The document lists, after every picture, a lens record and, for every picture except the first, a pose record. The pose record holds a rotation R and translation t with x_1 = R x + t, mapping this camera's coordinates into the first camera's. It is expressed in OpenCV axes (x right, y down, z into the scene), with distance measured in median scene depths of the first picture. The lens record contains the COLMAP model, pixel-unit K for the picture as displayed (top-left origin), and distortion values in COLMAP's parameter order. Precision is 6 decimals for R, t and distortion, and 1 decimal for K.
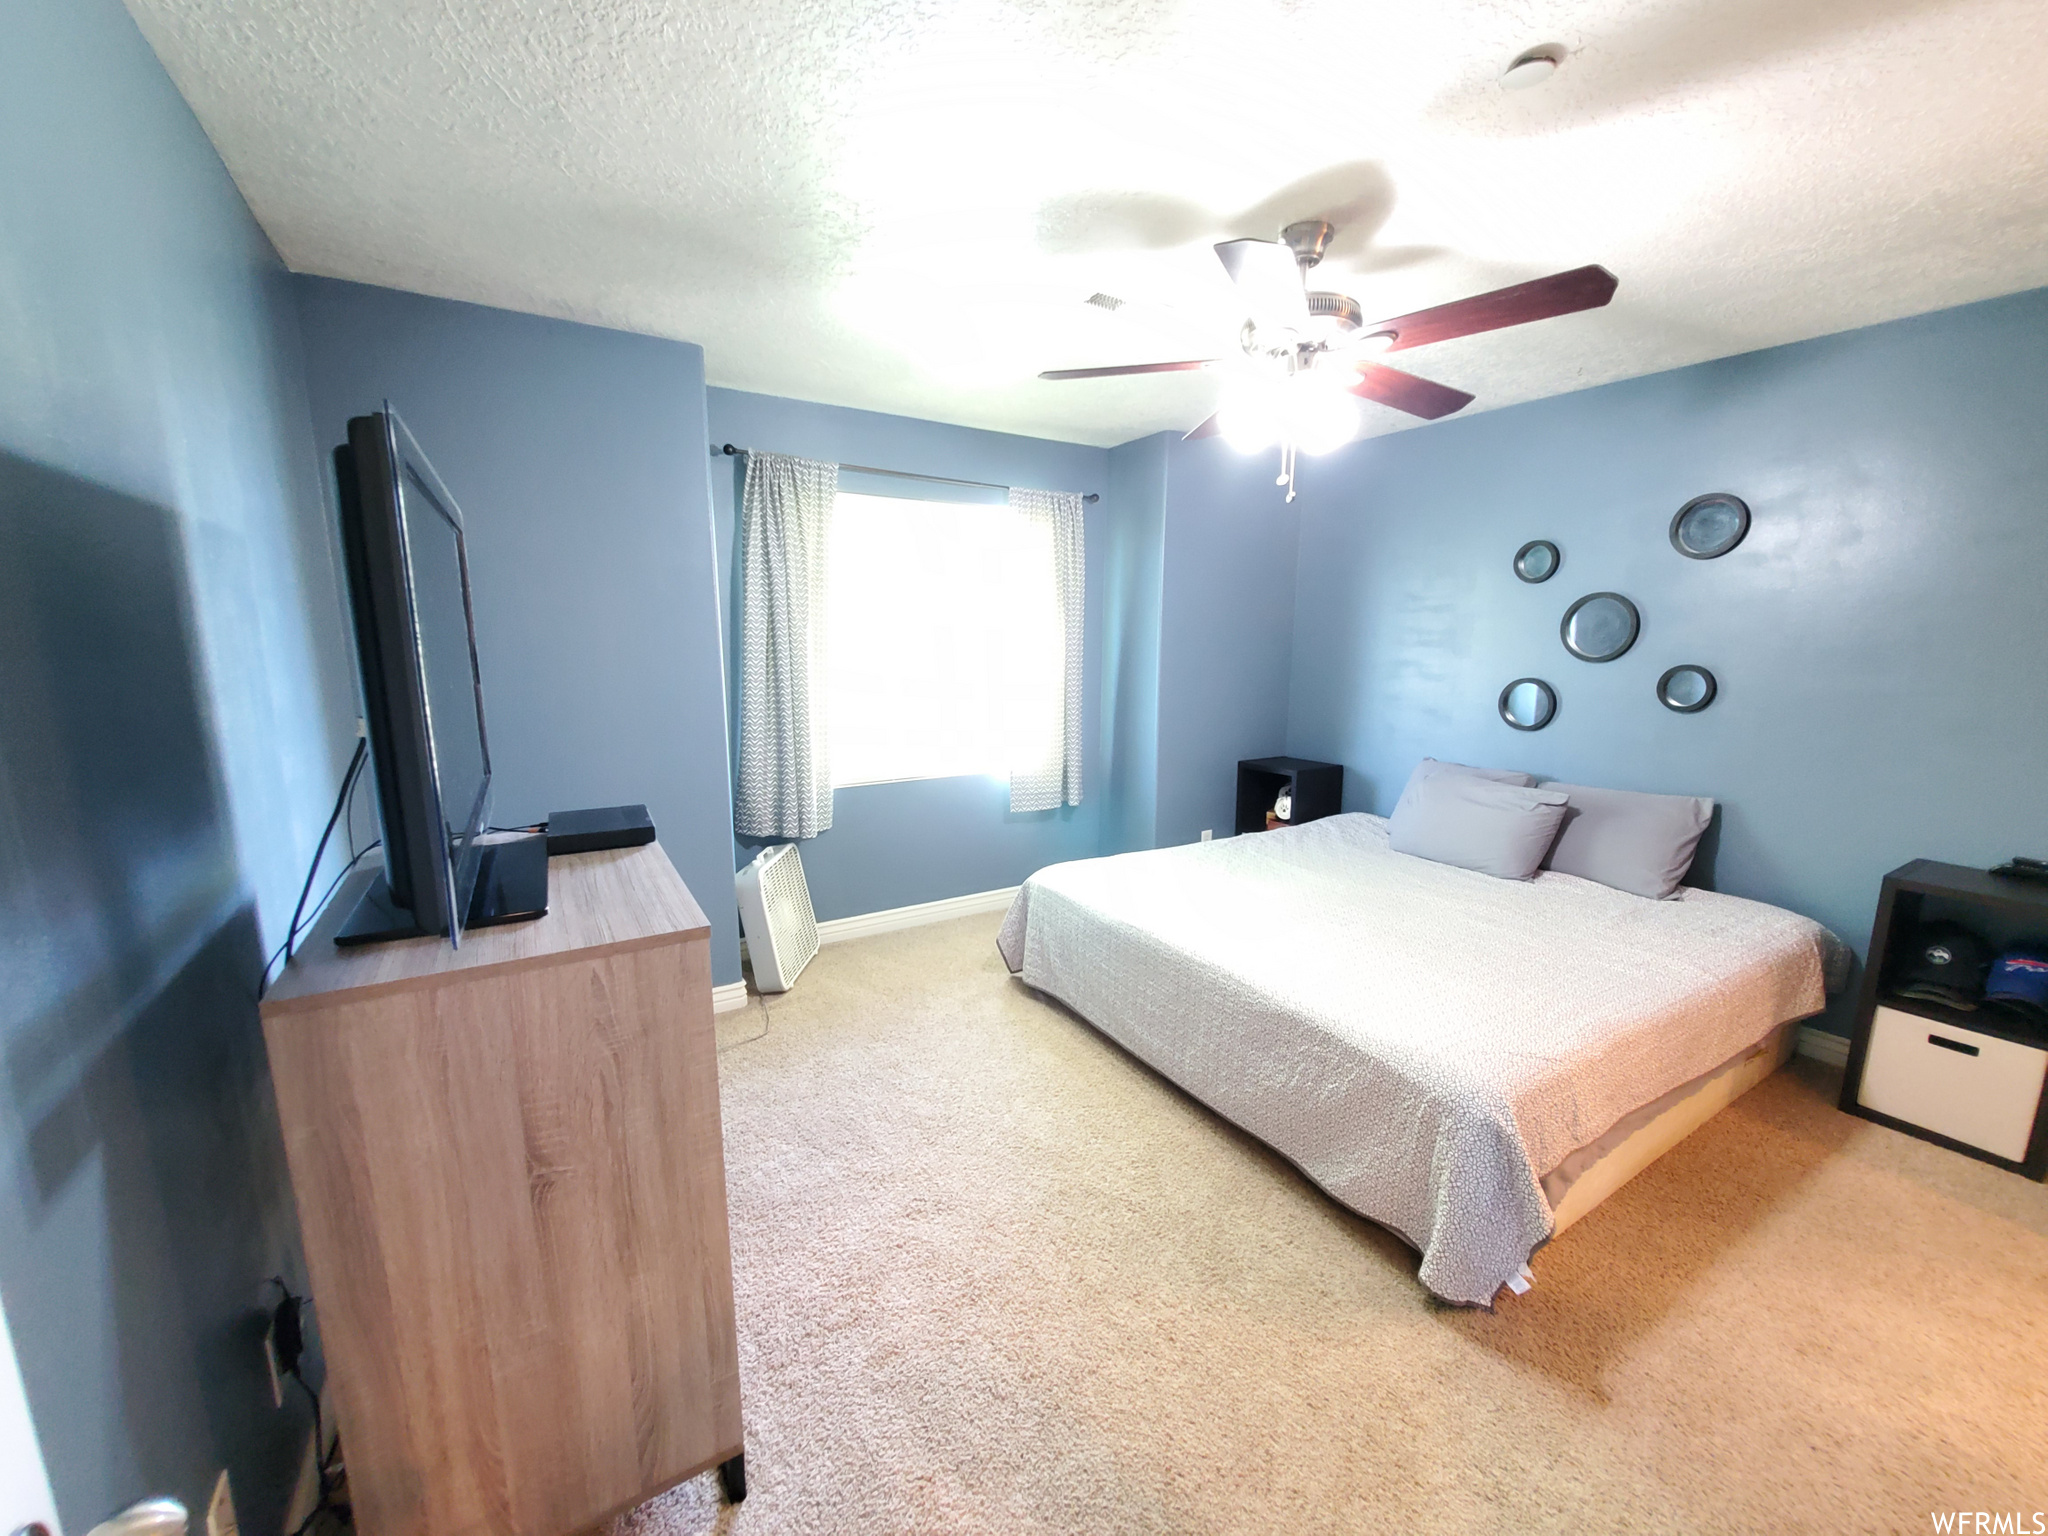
lens RADIAL K [[818.0, 0, 1036.4], [0, 818.0, 773.5], [0, 0, 1]] dist [0.002856, 0.000796]
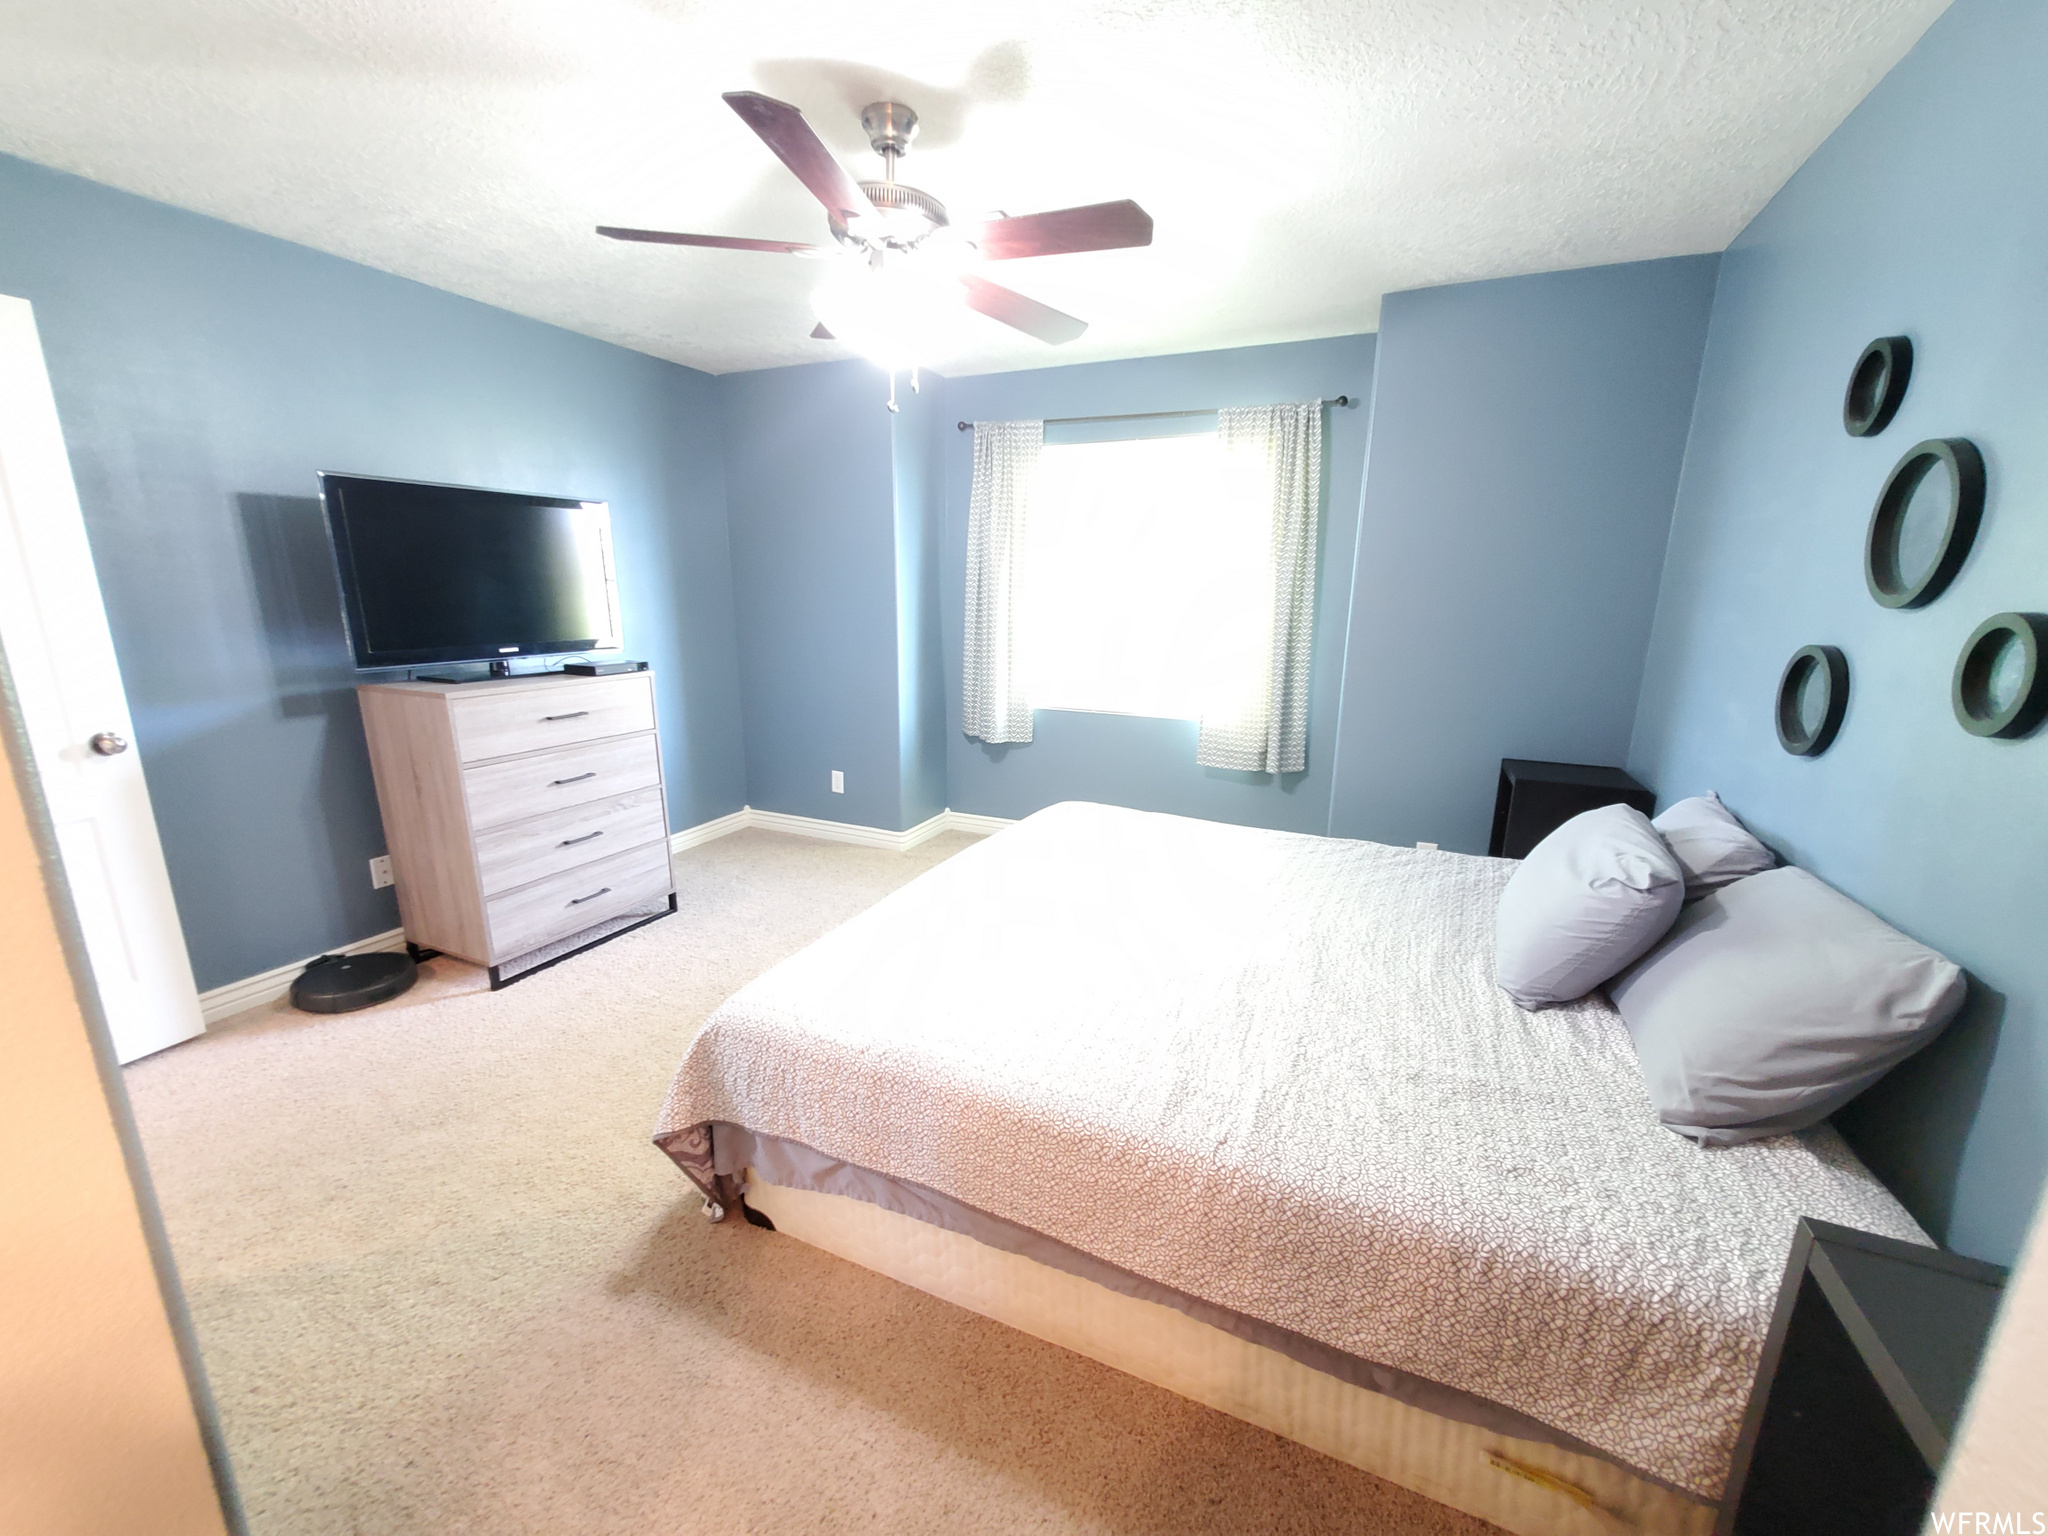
lens RADIAL K [[818.0, 0, 1028.9], [0, 818.0, 774.5], [0, 0, 1]] dist [0.002856, 0.000796]
pose [[0.543846, 0.185975, -0.818319, 0.901302], [-0.151051, 0.980902, 0.122537, -0.038577], [0.825479, 0.056966, 0.561551, 0.441537]]
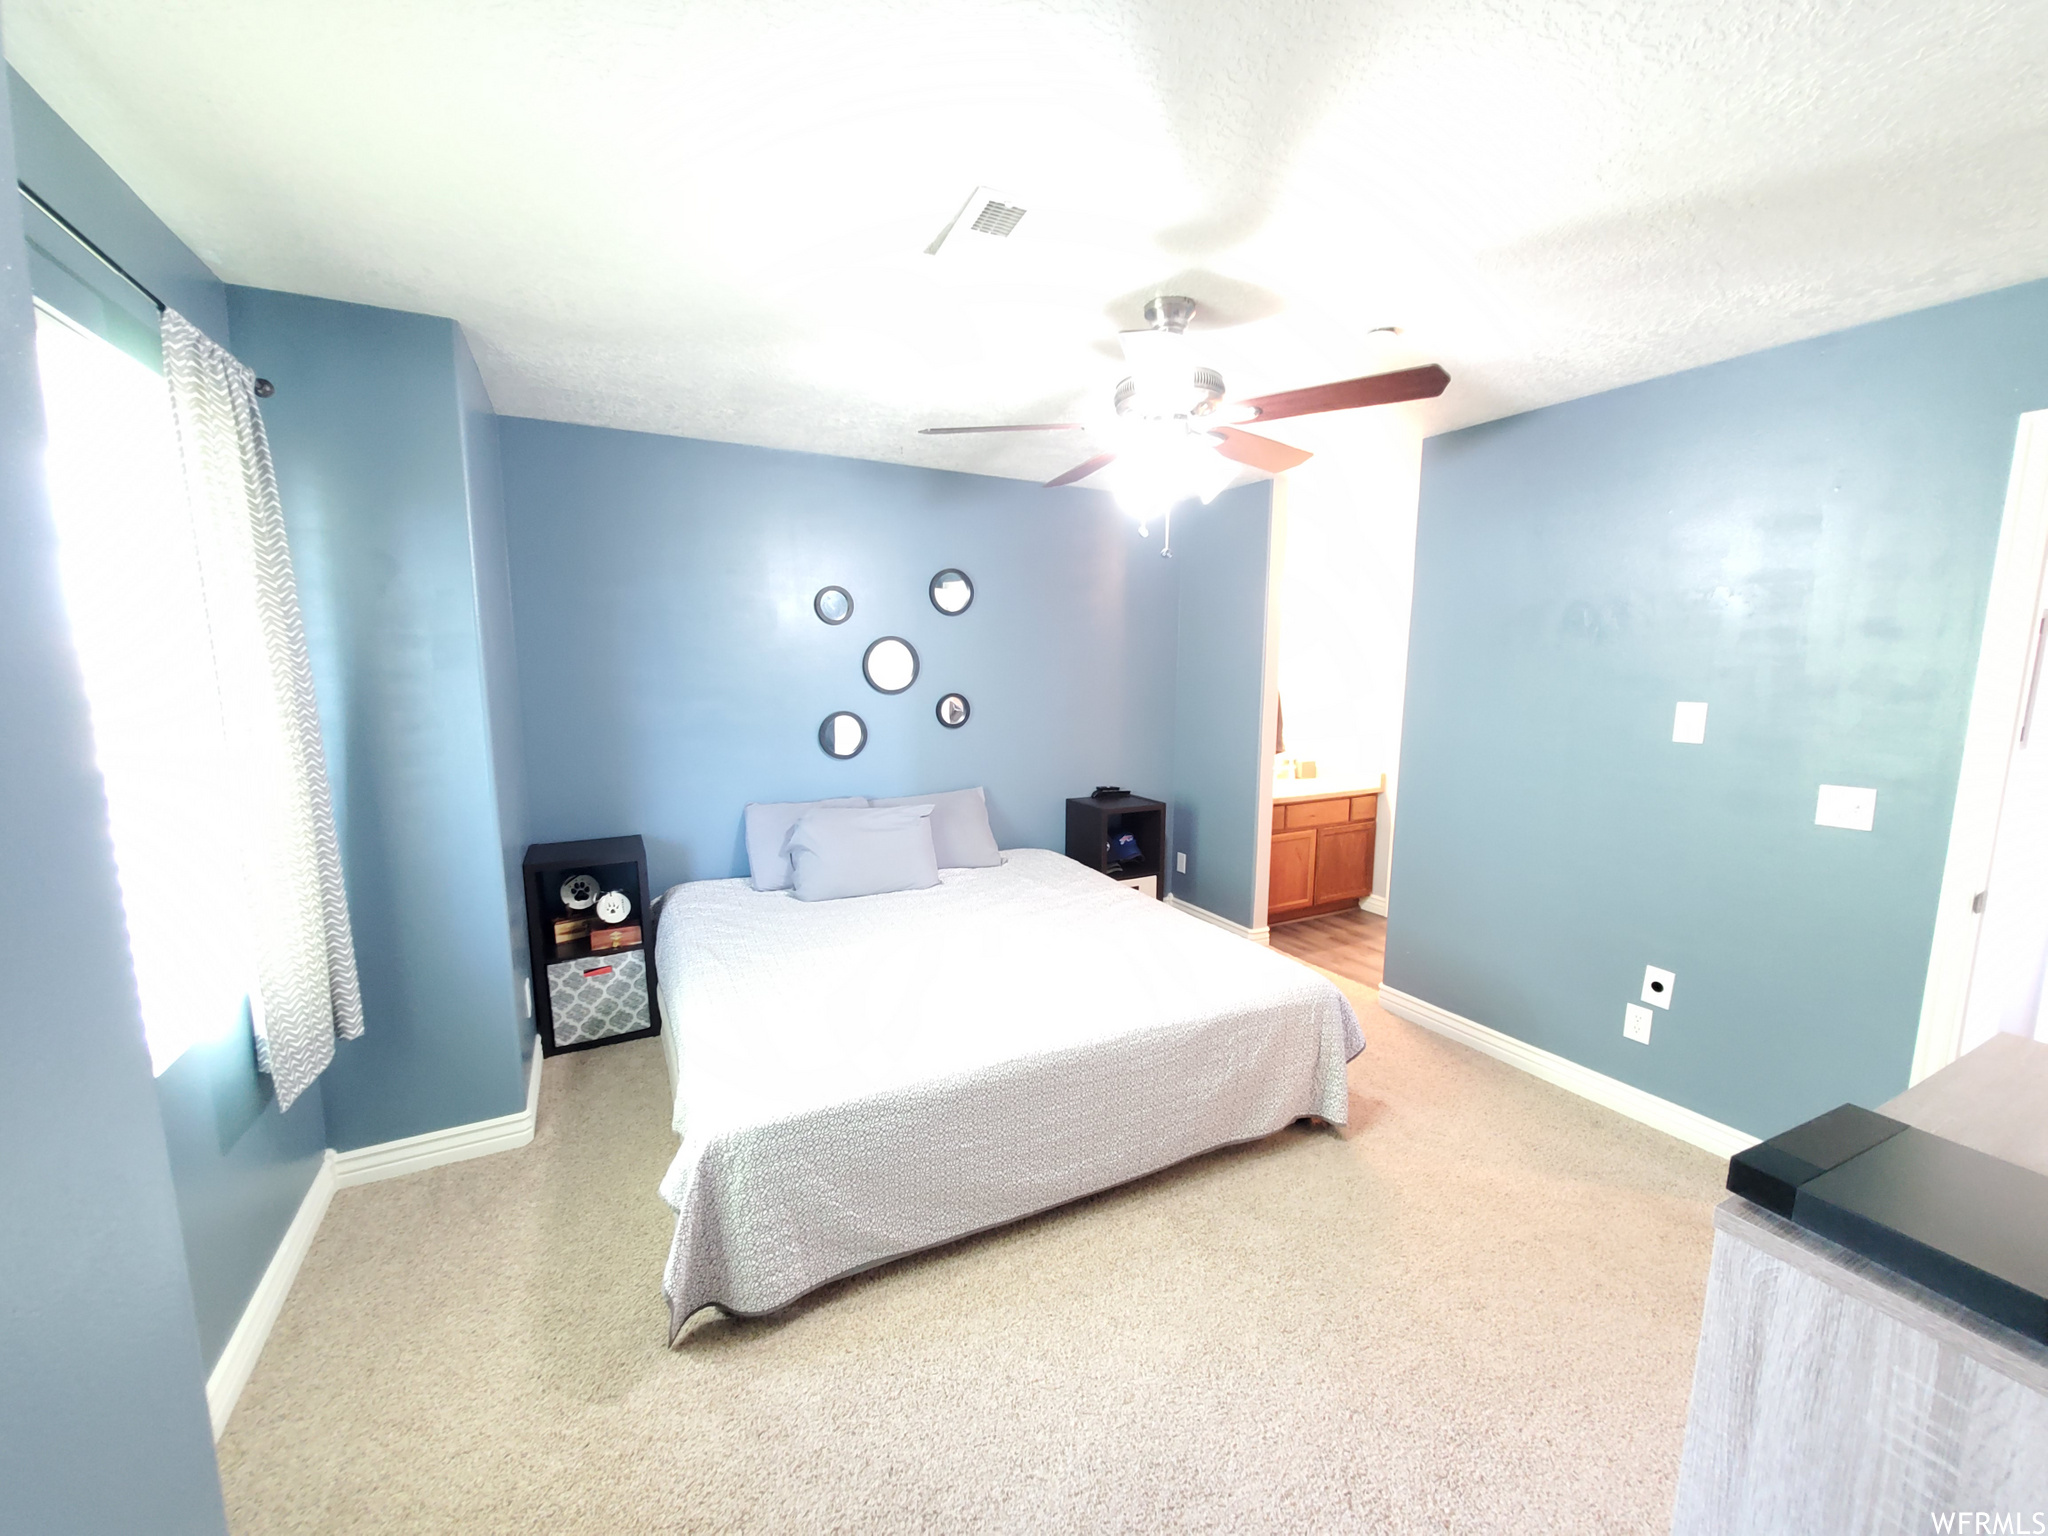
lens RADIAL K [[818.0, 0, 1035.9], [0, 818.0, 779.3], [0, 0, 1]] dist [0.002856, 0.000796]
pose [[0.067113, -0.148411, 0.986646, -0.553061], [0.160610, 0.977586, 0.136123, -0.160337], [-0.984734, 0.149330, 0.089445, 0.796664]]
